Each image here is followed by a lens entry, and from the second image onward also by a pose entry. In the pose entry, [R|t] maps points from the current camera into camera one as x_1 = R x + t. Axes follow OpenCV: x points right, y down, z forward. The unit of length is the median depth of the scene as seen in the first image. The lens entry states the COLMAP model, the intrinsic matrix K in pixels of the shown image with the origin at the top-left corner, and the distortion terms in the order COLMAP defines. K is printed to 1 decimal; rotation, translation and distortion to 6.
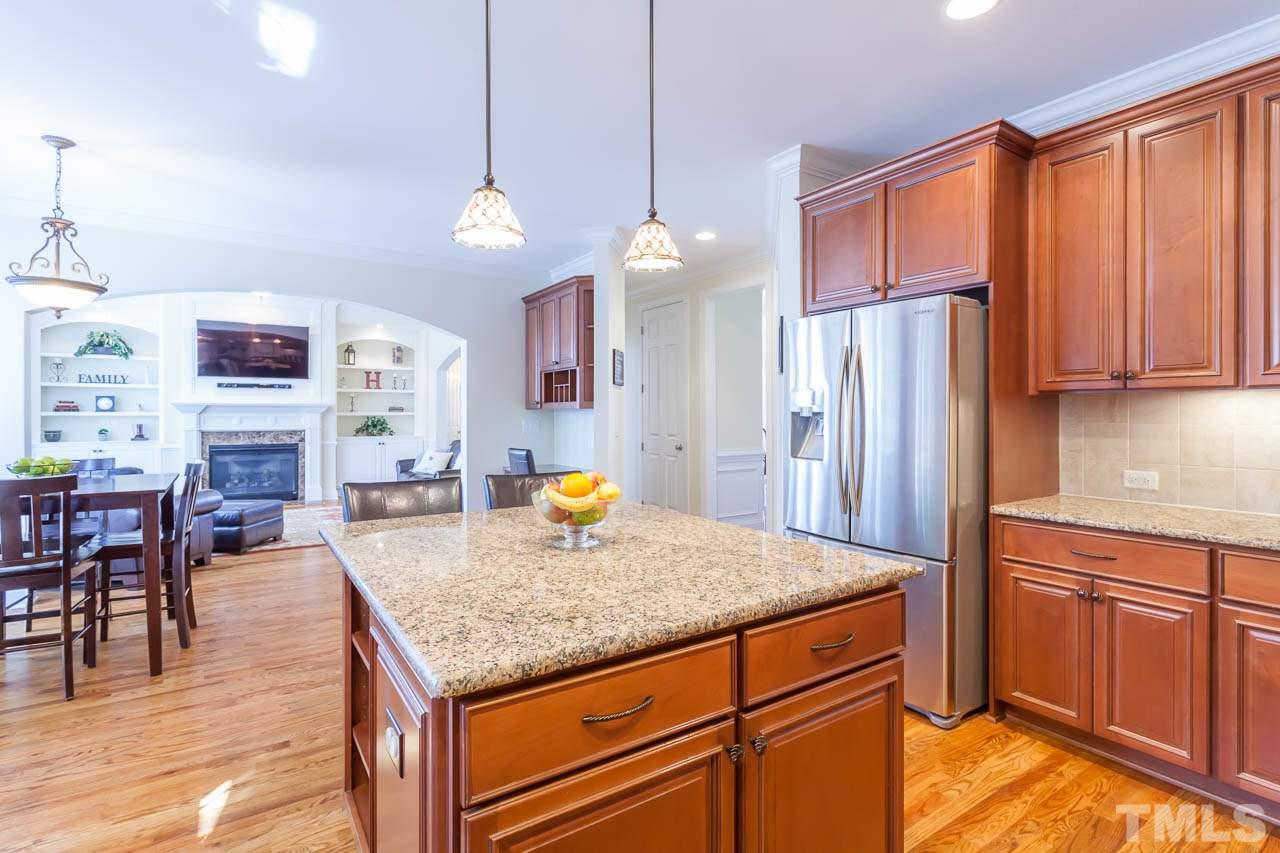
lens RADIAL K [[607.6, 0, 642.6], [0, 607.6, 415.8], [0, 0, 1]] dist [-0.004471, 0.002079]
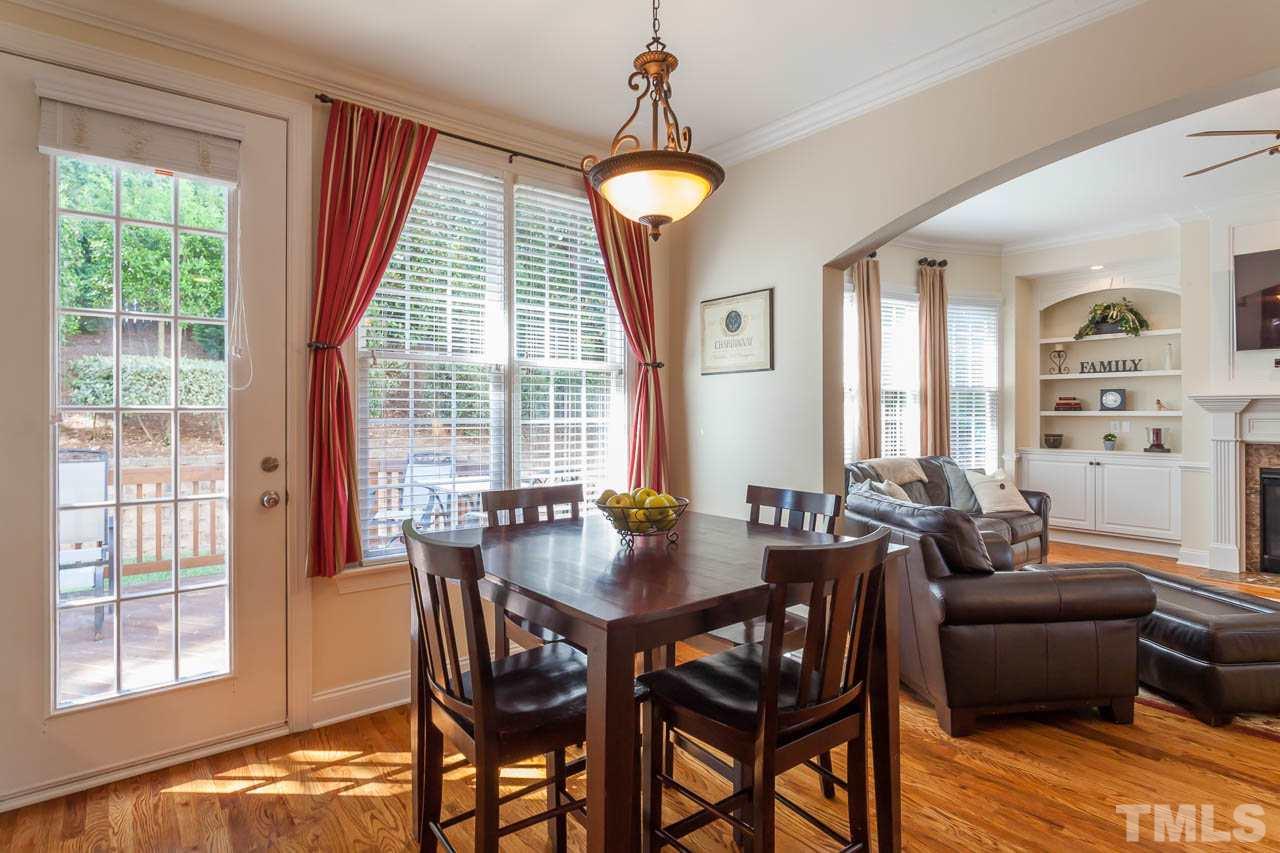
lens RADIAL K [[660.1, 0, 654.7], [0, 660.1, 410.3], [0, 0, 1]] dist [0.015337, 0.000094]
pose [[0.109884, -0.004405, -0.993935, -0.138286], [-0.001436, 0.999988, -0.004590, -0.002428], [0.993943, 0.001931, 0.109877, 0.346151]]
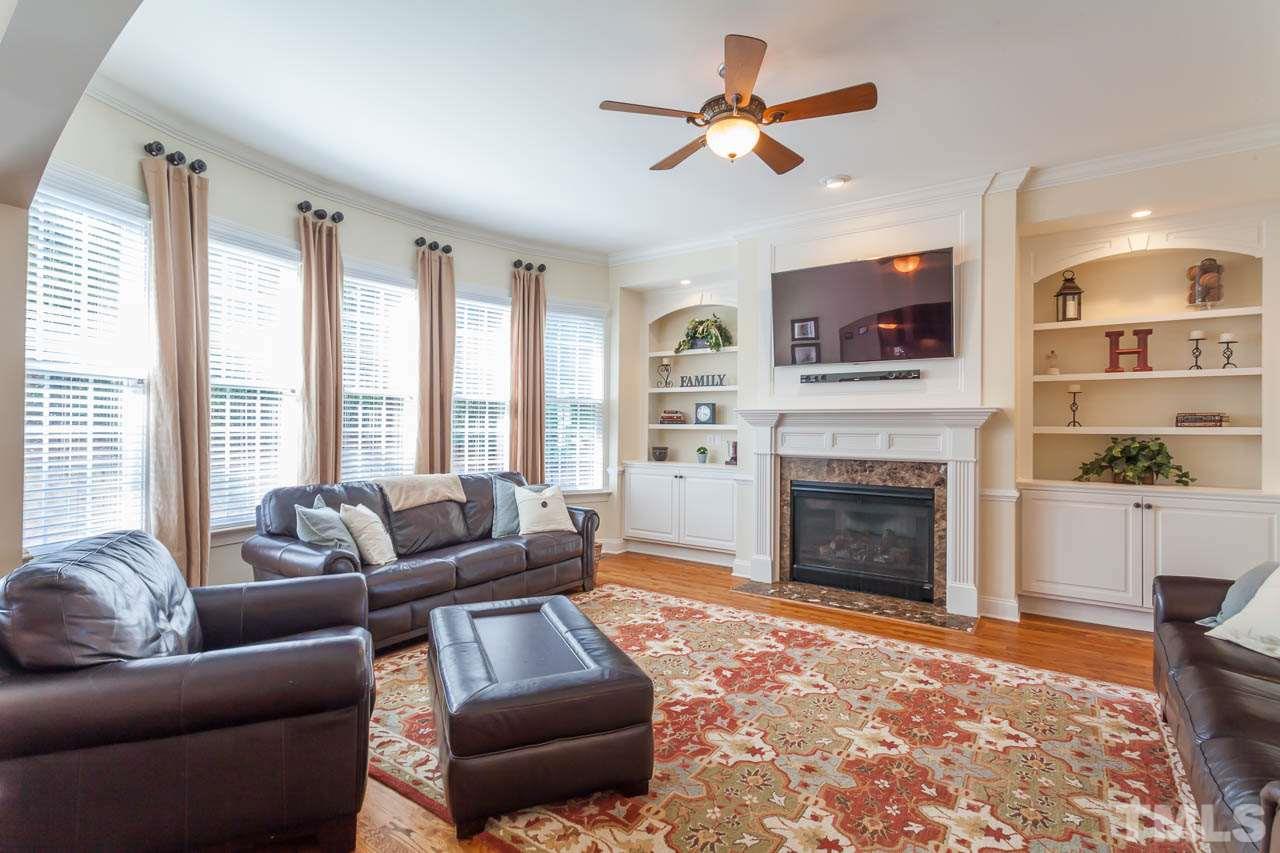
lens RADIAL K [[607.6, 0, 634.0], [0, 607.6, 423.0], [0, 0, 1]] dist [-0.004471, 0.002079]
pose [[0.348274, -0.000965, -0.937392, -0.201248], [-0.010089, 0.999938, -0.004778, -0.003406], [0.937339, 0.011121, 0.348242, 0.634475]]
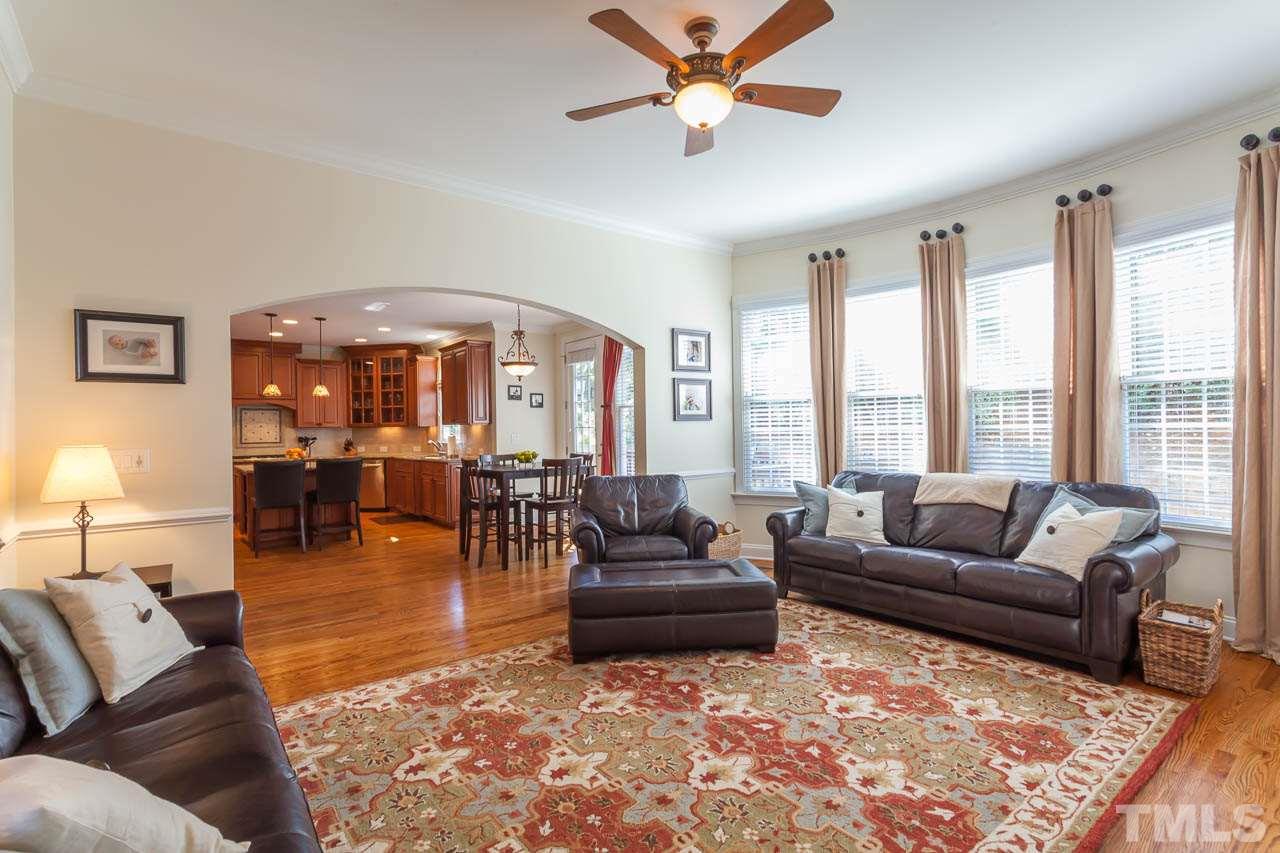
lens RADIAL K [[607.6, 0, 639.7], [0, 607.6, 427.7], [0, 0, 1]] dist [-0.004471, 0.002079]
pose [[-0.997133, 0.019637, -0.073076, -0.443373], [0.019525, 0.999807, 0.002247, -0.003925], [0.073106, 0.000814, -0.997324, 1.106847]]
